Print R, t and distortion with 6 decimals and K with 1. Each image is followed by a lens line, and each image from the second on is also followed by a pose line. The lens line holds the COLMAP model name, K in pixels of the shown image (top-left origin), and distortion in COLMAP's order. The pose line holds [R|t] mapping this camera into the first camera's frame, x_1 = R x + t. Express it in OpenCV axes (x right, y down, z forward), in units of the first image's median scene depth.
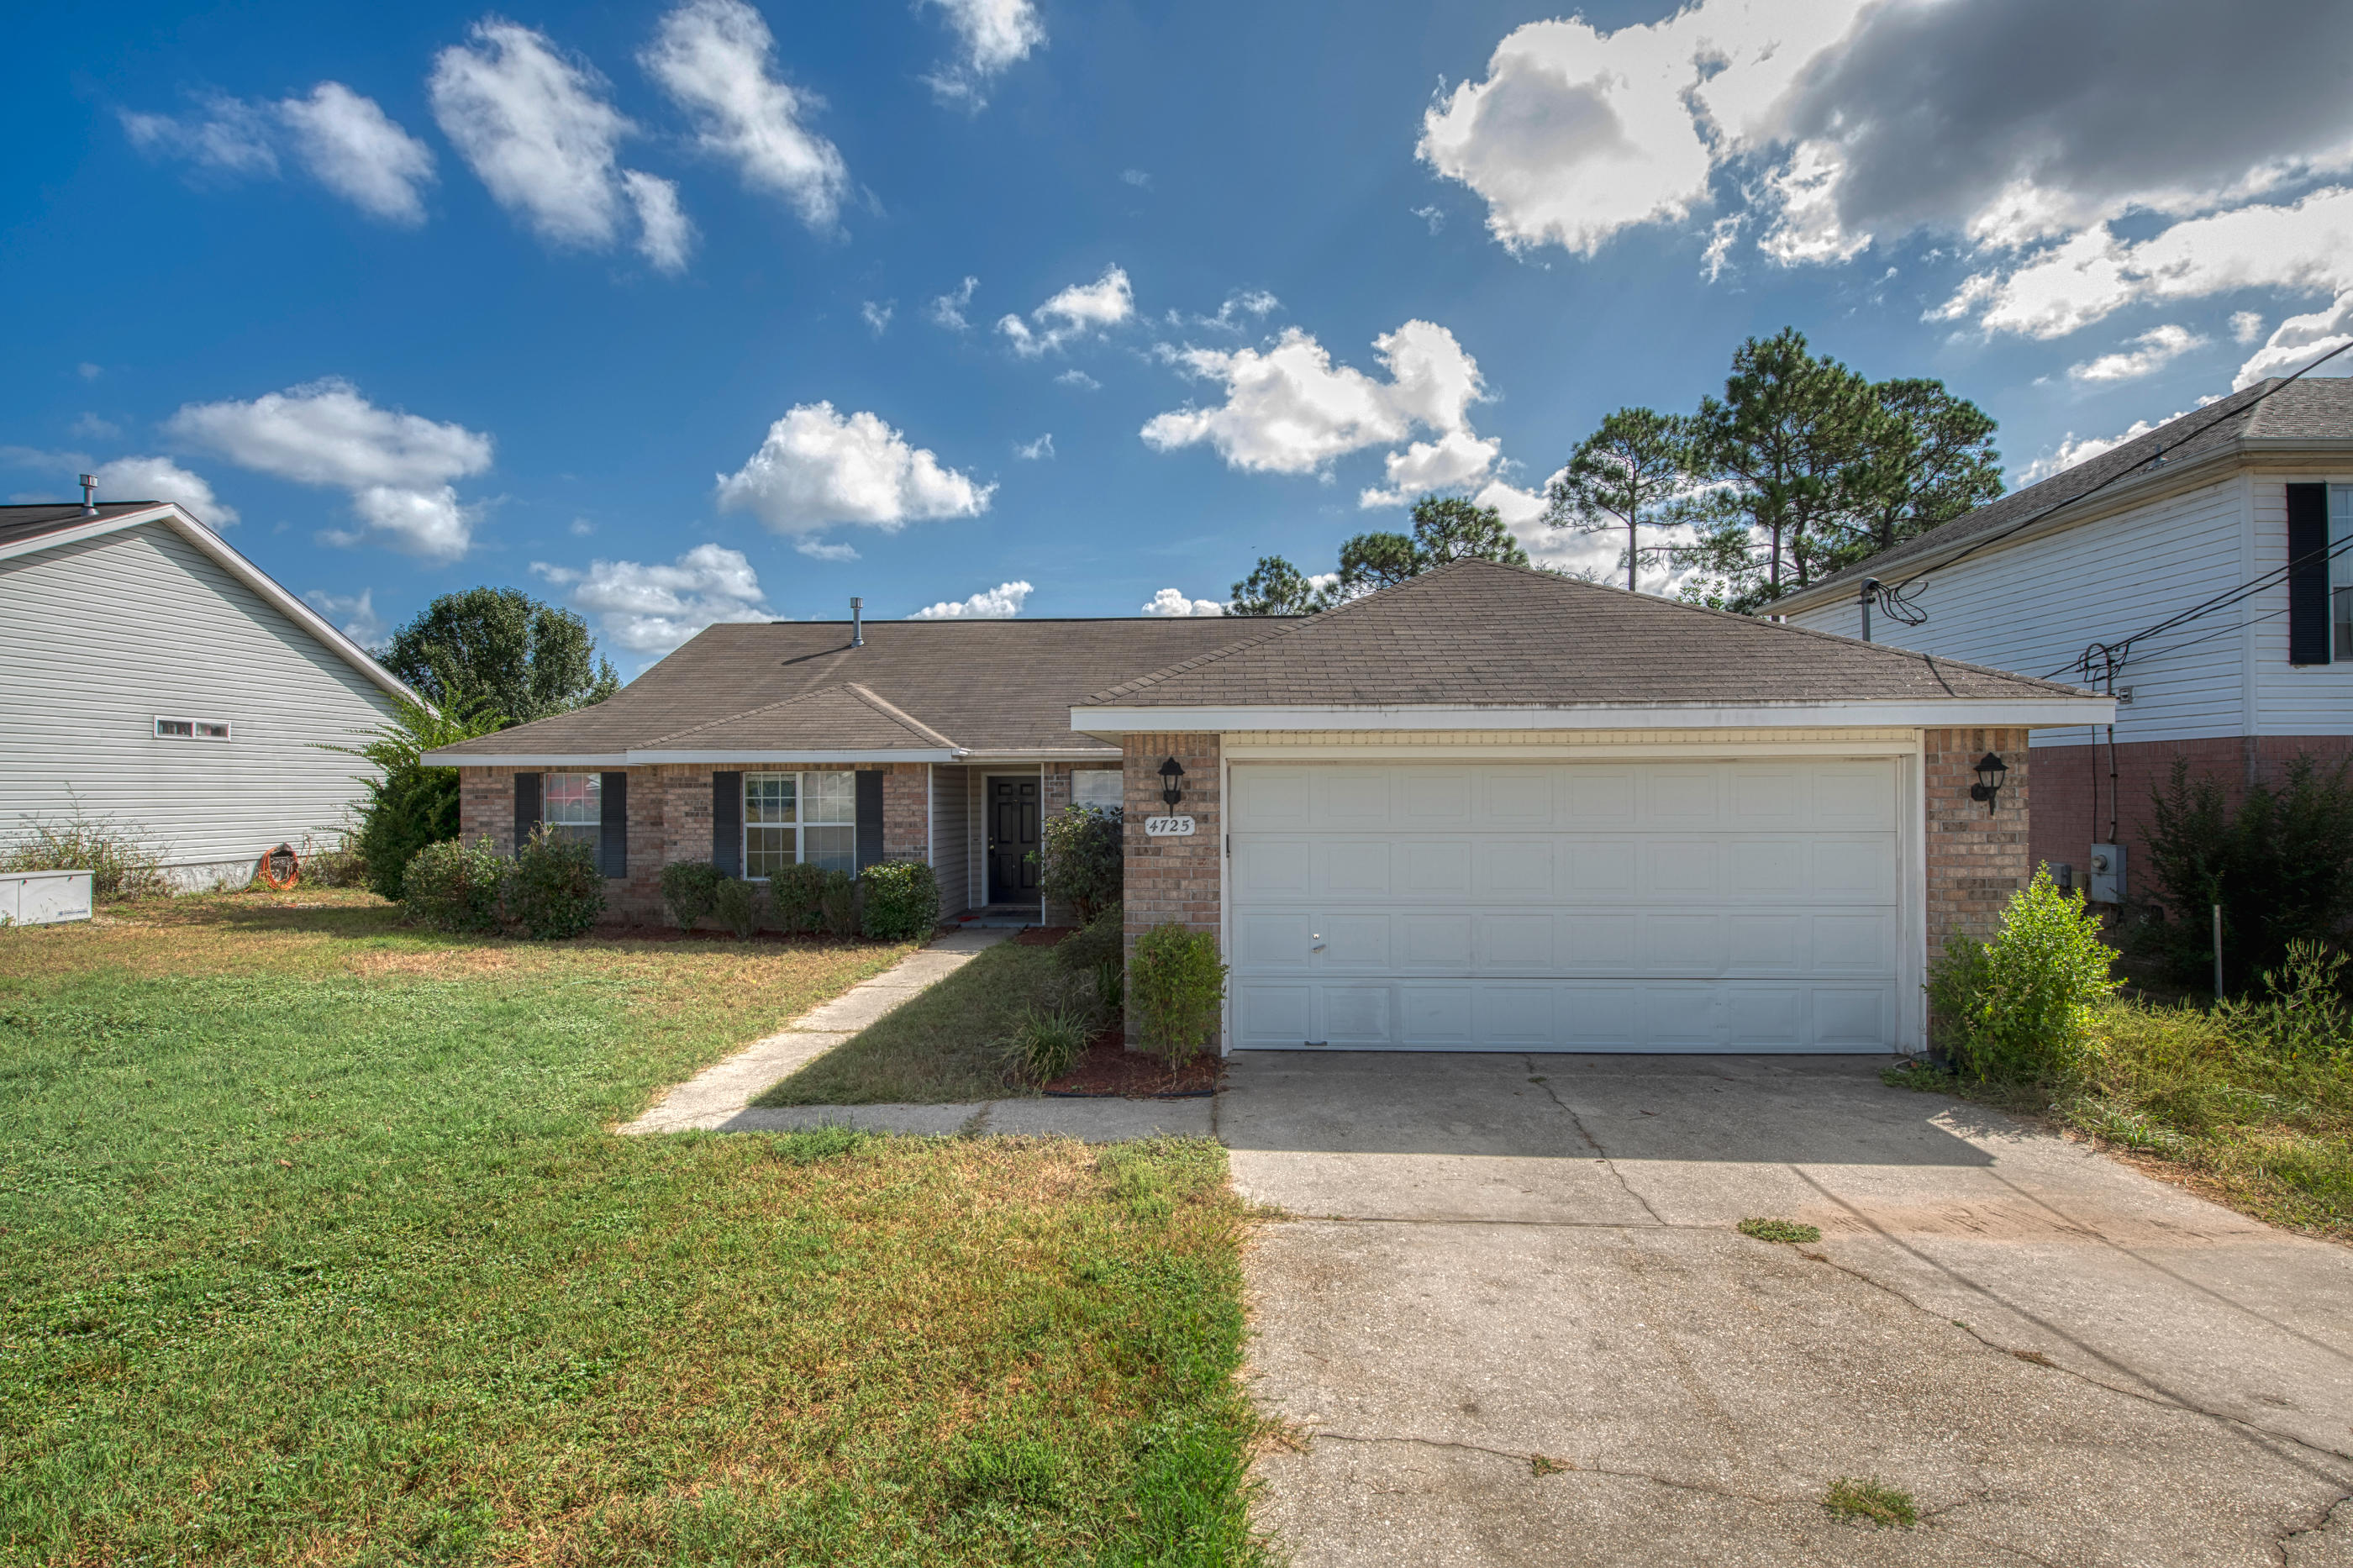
lens RADIAL K [[1090.1, 0, 1176.5], [0, 1090.1, 784.0], [0, 0, 1]] dist [-0.009349, -0.000853]
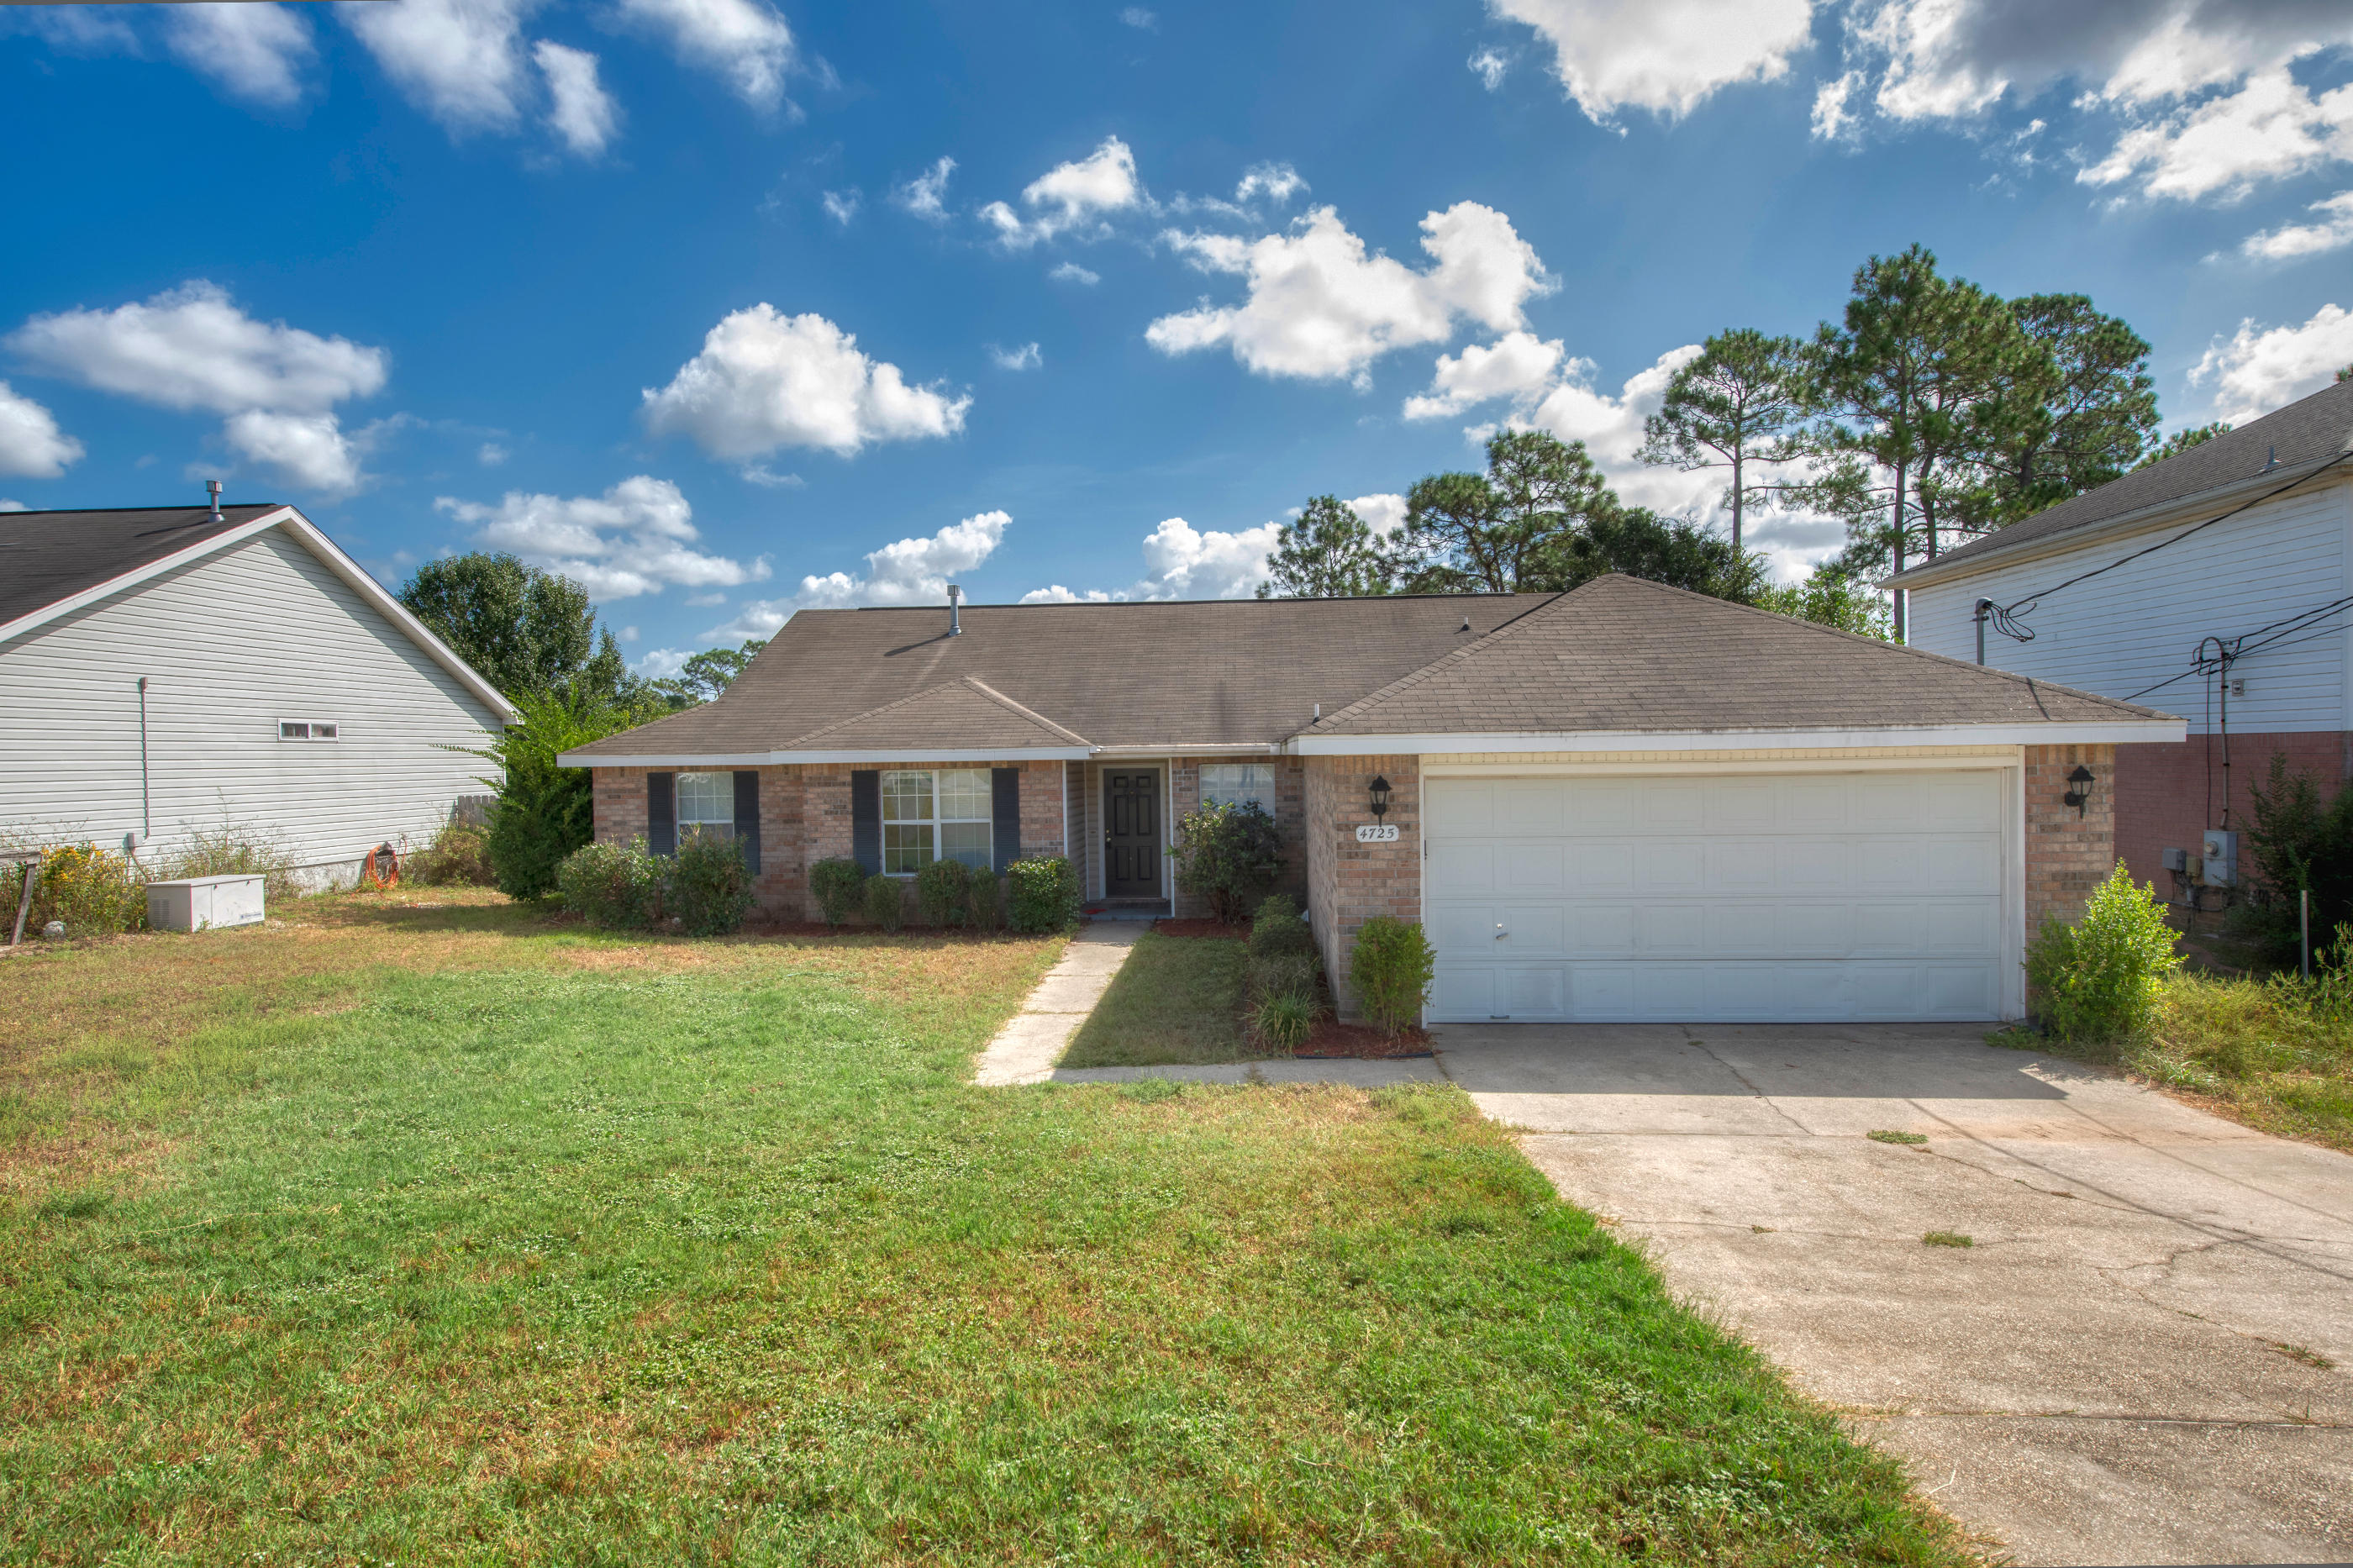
lens RADIAL K [[1278.6, 0, 1176.5], [0, 1278.6, 784.0], [0, 0, 1]] dist [-0.003476, -0.000859]
pose [[0.999882, -0.010769, -0.010953, -0.105003], [0.011073, 0.999545, 0.028039, -0.028381], [0.010646, -0.028157, 0.999547, -0.192171]]
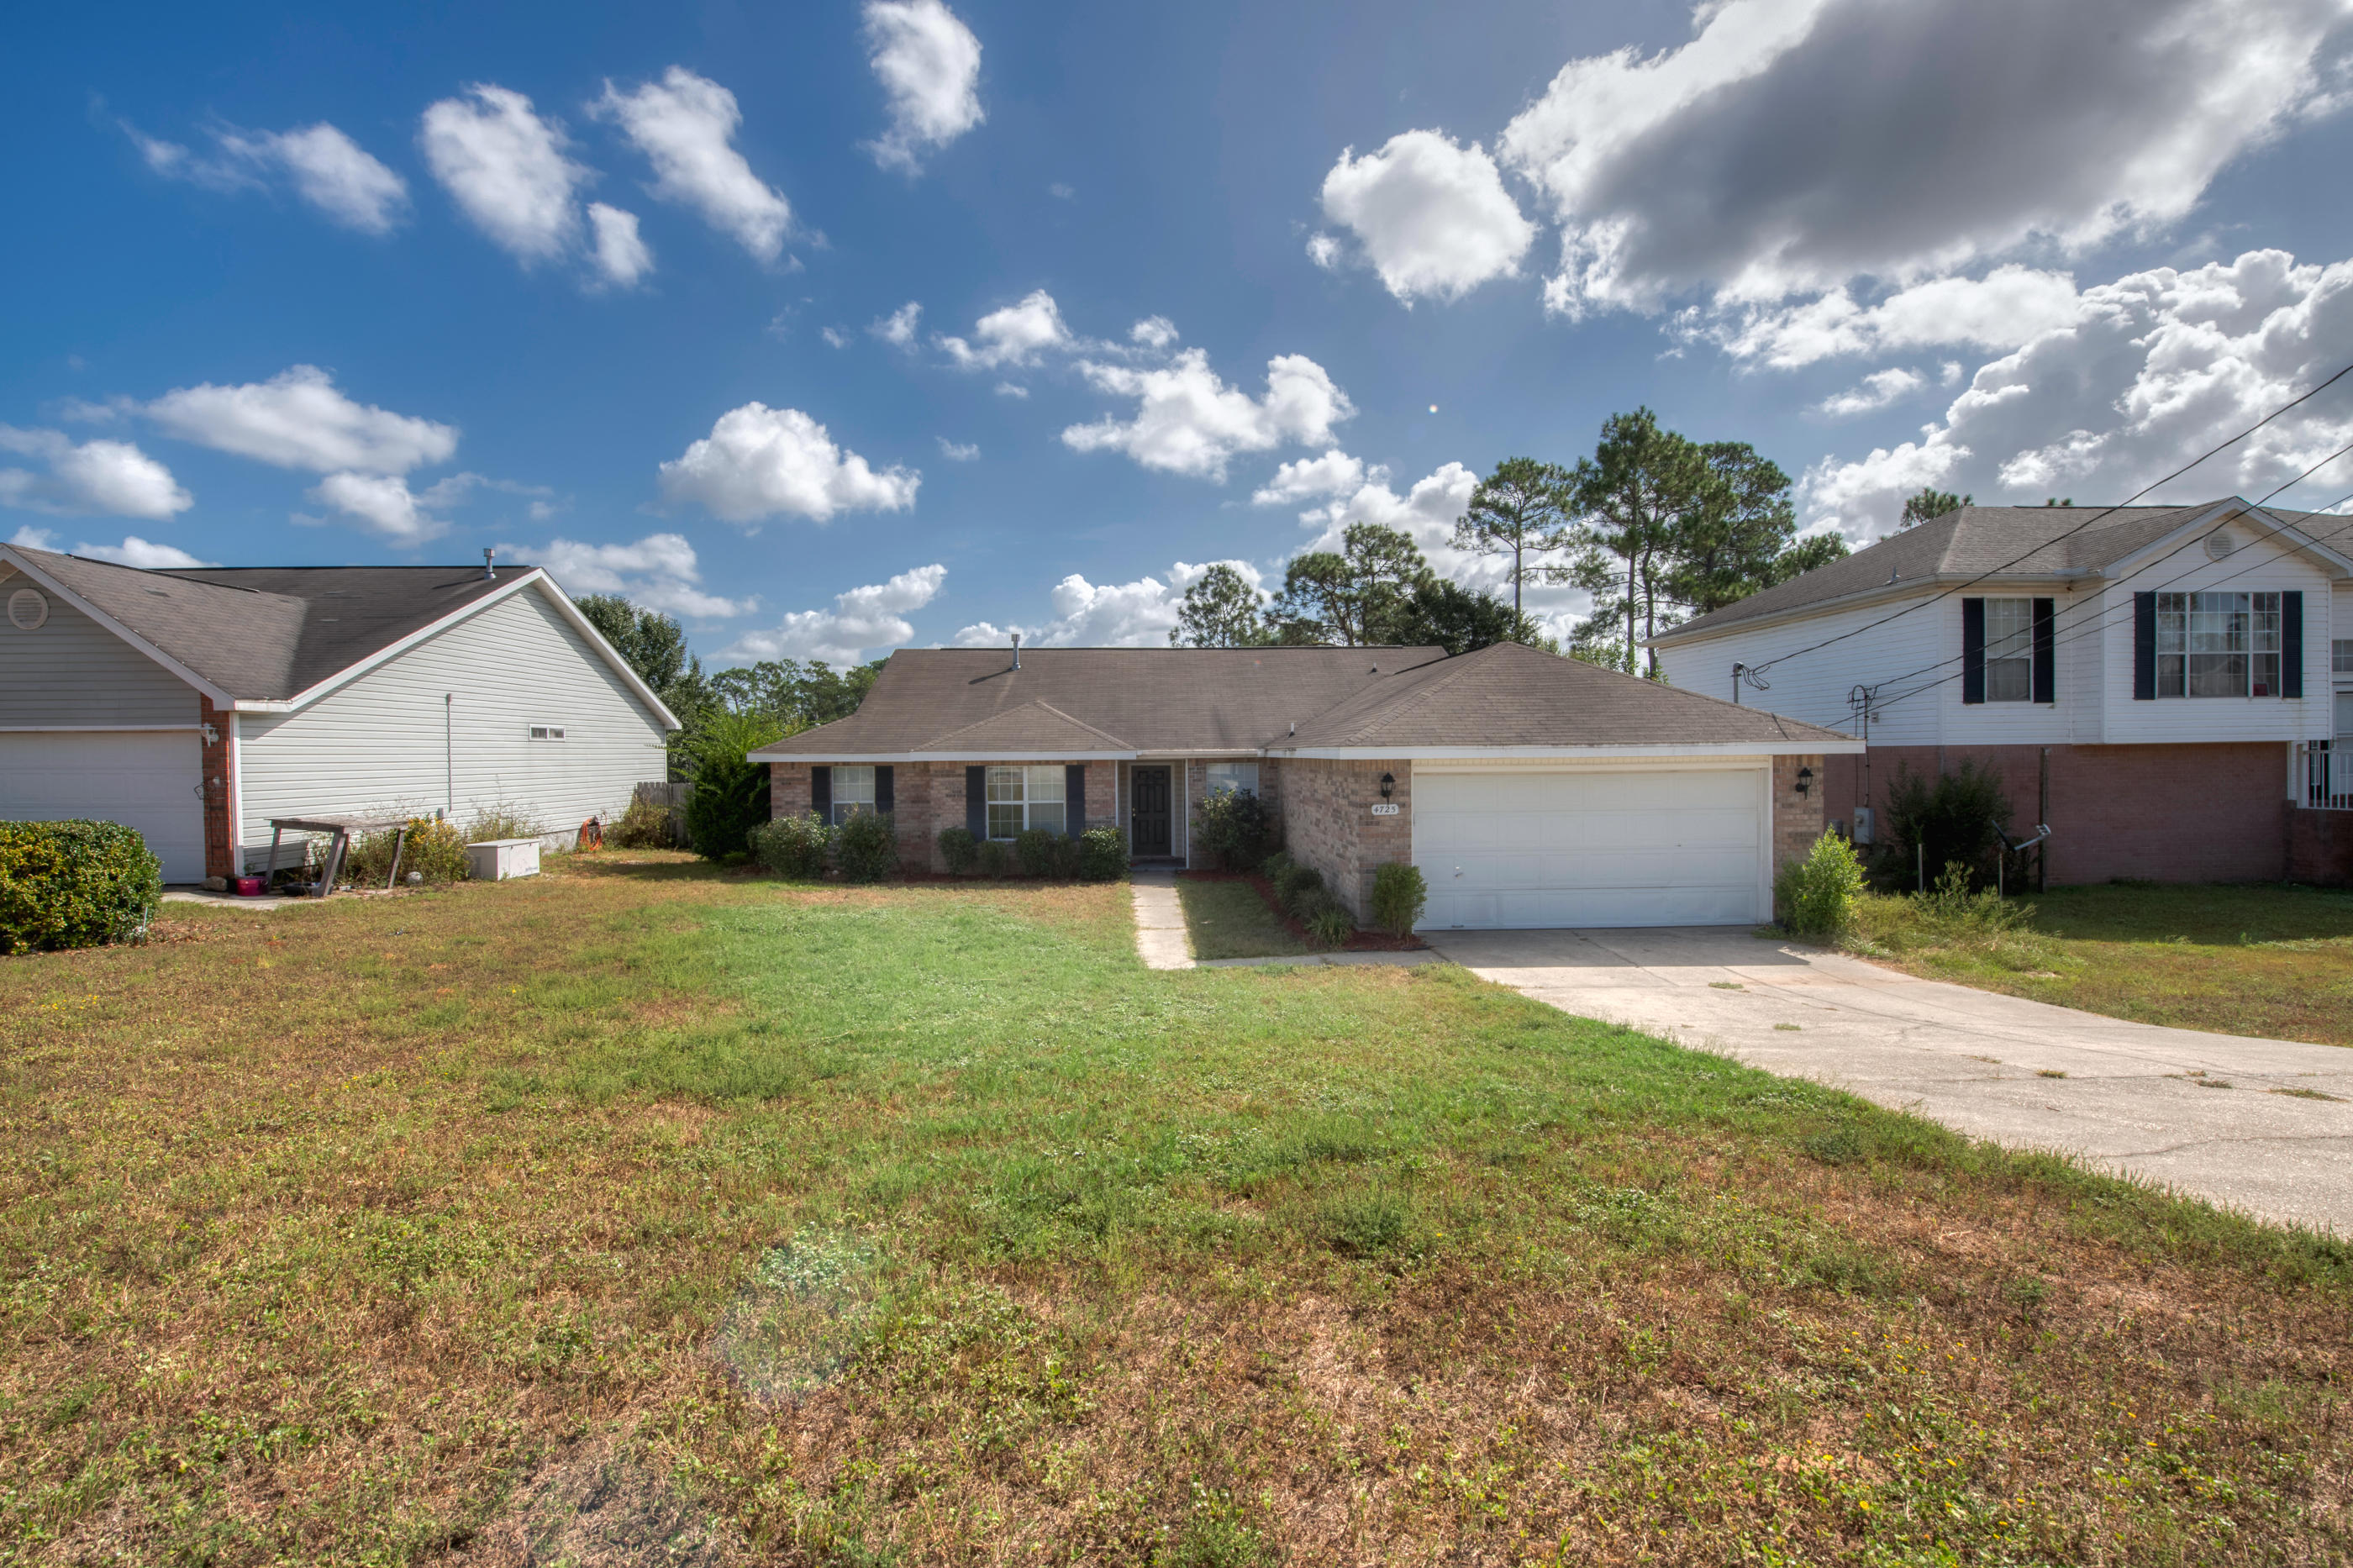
lens RADIAL K [[969.1, 0, 1171.3], [0, 969.1, 769.7], [0, 0, 1]] dist [-0.015225, -0.000055]
pose [[0.996651, -0.006498, 0.081512, -0.251596], [0.004691, 0.999739, 0.022337, -0.033191], [-0.081636, -0.021880, 0.996422, -0.301666]]
